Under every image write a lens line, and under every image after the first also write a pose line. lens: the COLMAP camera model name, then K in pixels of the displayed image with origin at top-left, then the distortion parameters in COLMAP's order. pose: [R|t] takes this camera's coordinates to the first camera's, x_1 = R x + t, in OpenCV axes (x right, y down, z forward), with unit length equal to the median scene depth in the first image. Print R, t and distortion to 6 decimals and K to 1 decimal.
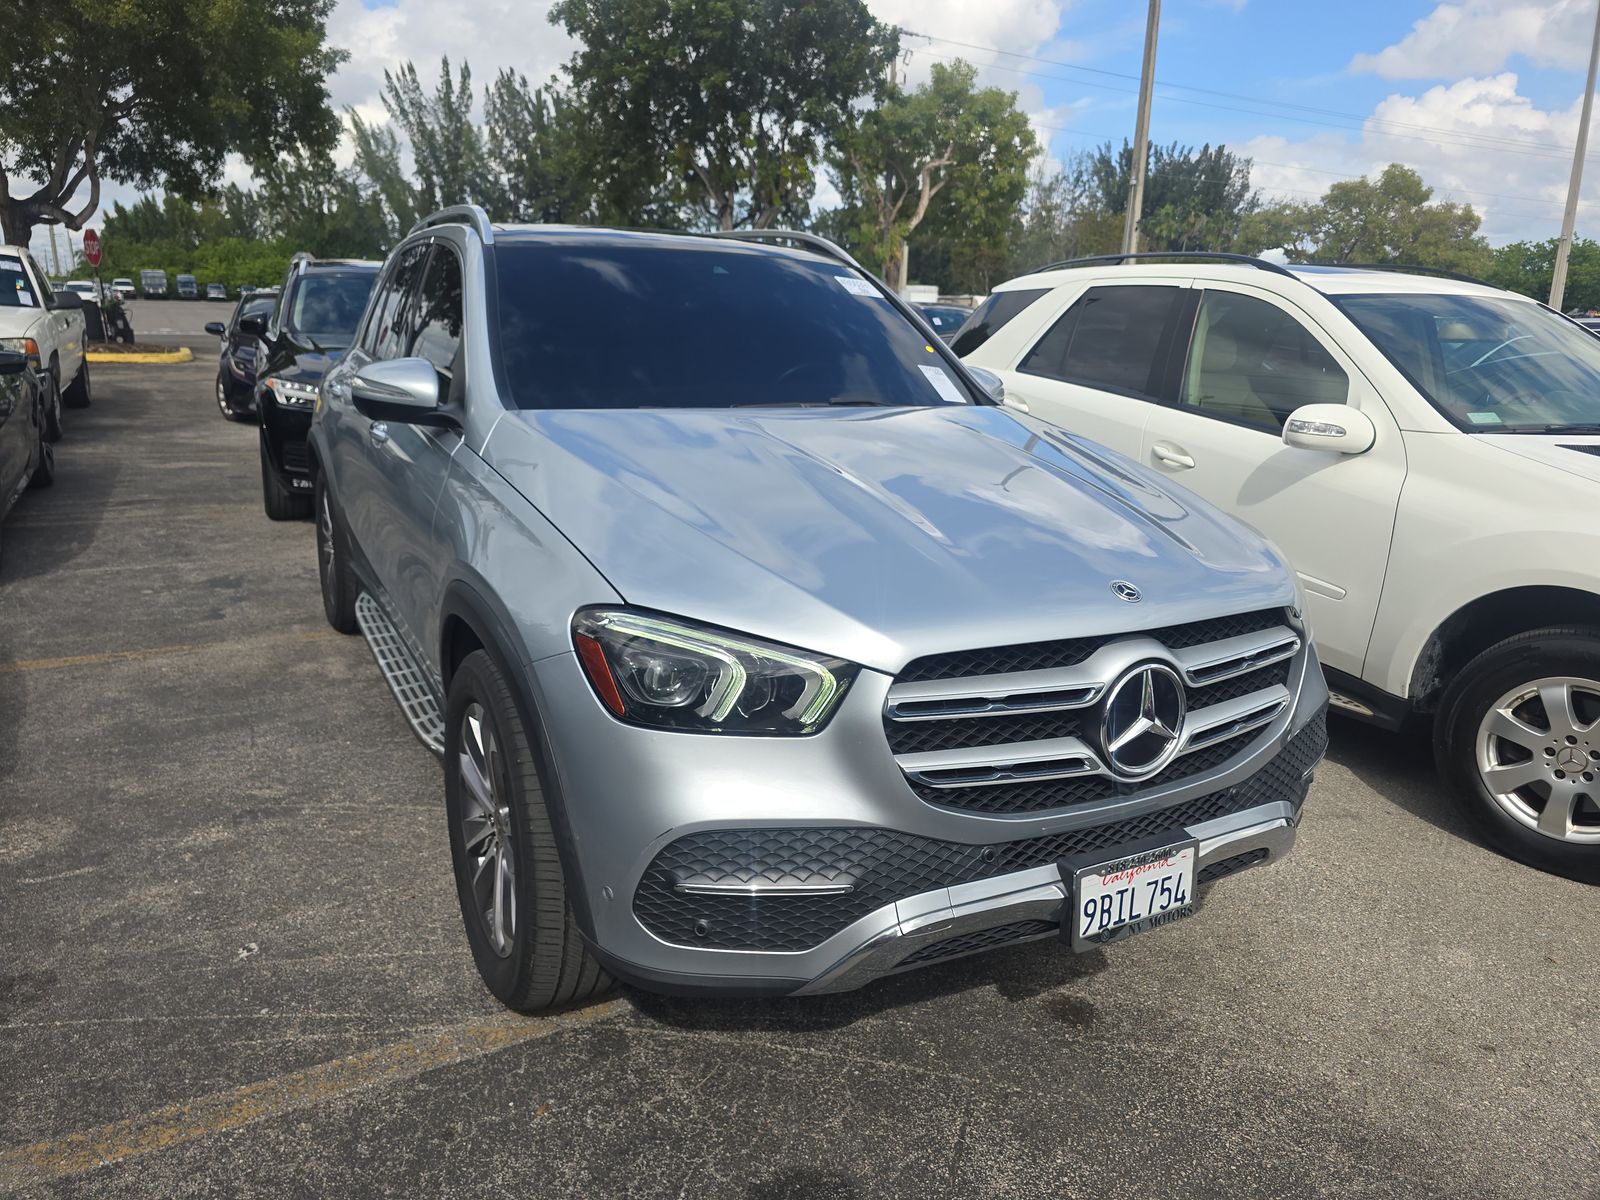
lens RADIAL K [[1094.5, 0, 796.4], [0, 1094.5, 597.0], [0, 0, 1]] dist [0.037212, -0.033852]
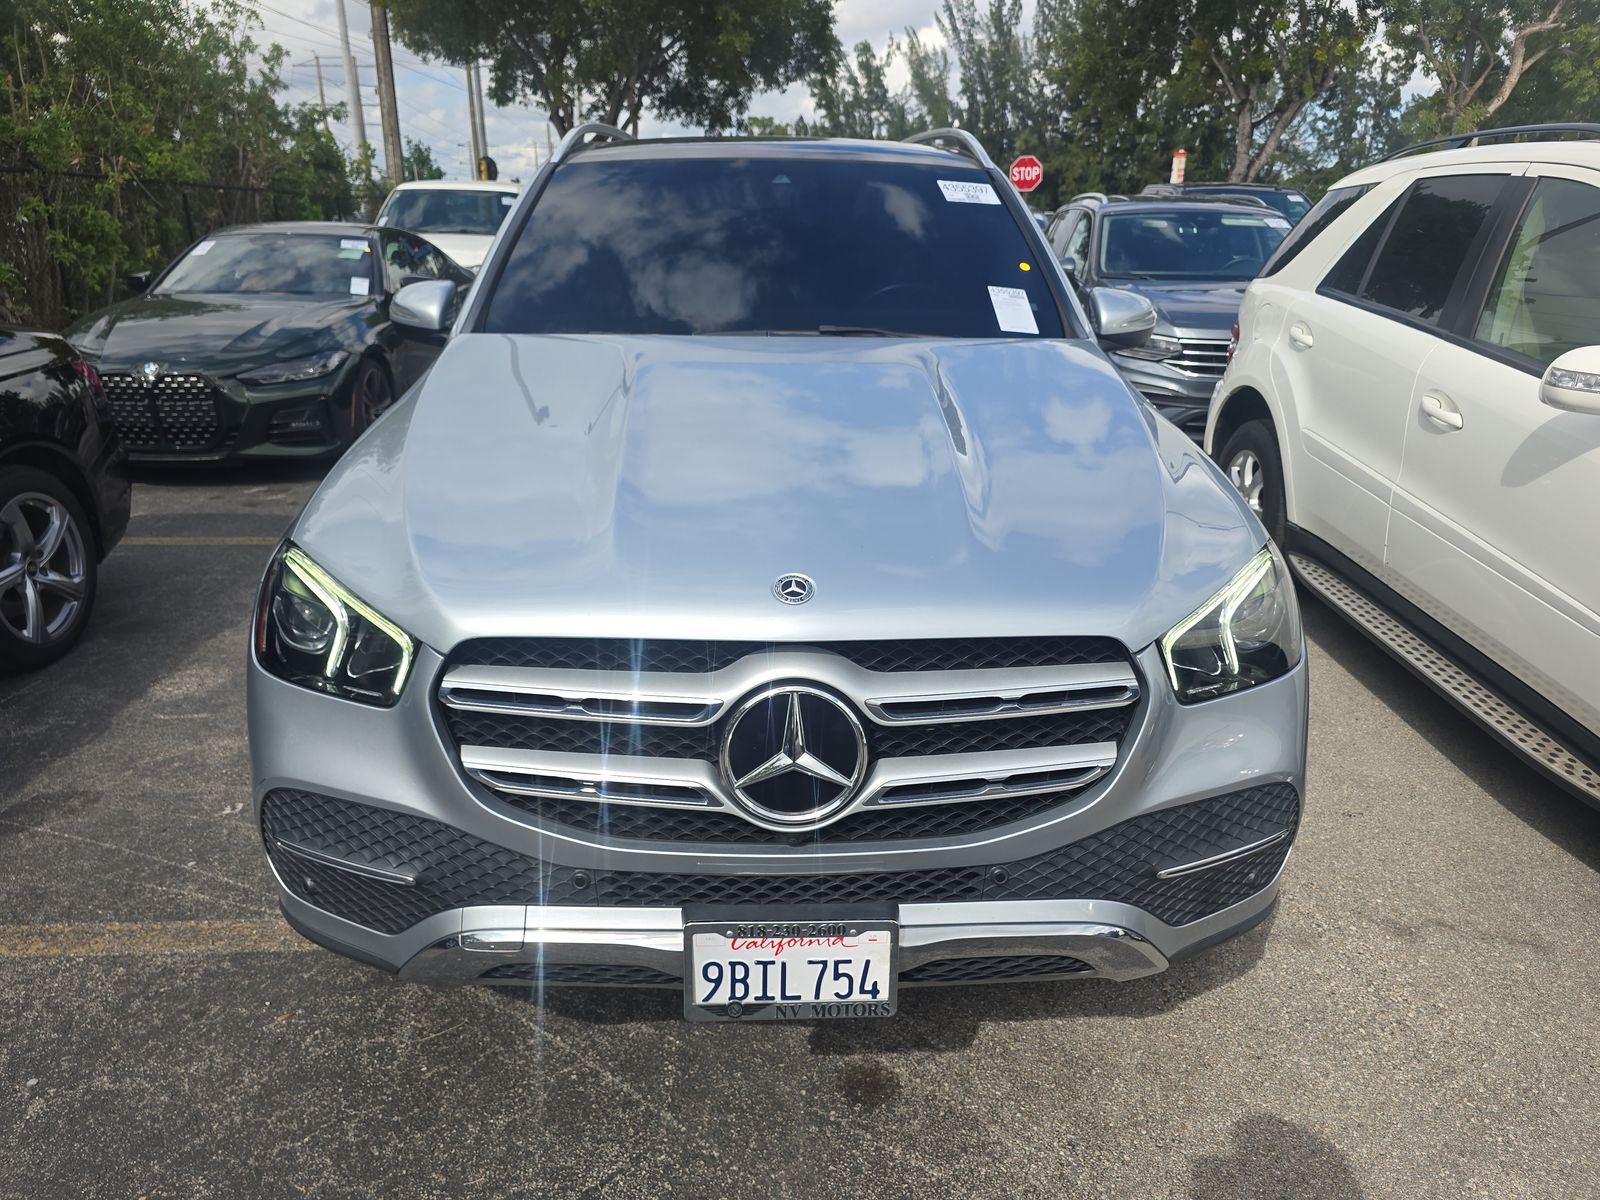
lens RADIAL K [[1094.5, 0, 808.4], [0, 1094.5, 597.1], [0, 0, 1]] dist [0.037212, -0.033852]
pose [[0.892998, 0.122018, -0.433205, 0.290302], [-0.092017, 0.991714, 0.089647, -0.031427], [0.440554, -0.040193, 0.896826, 0.142117]]
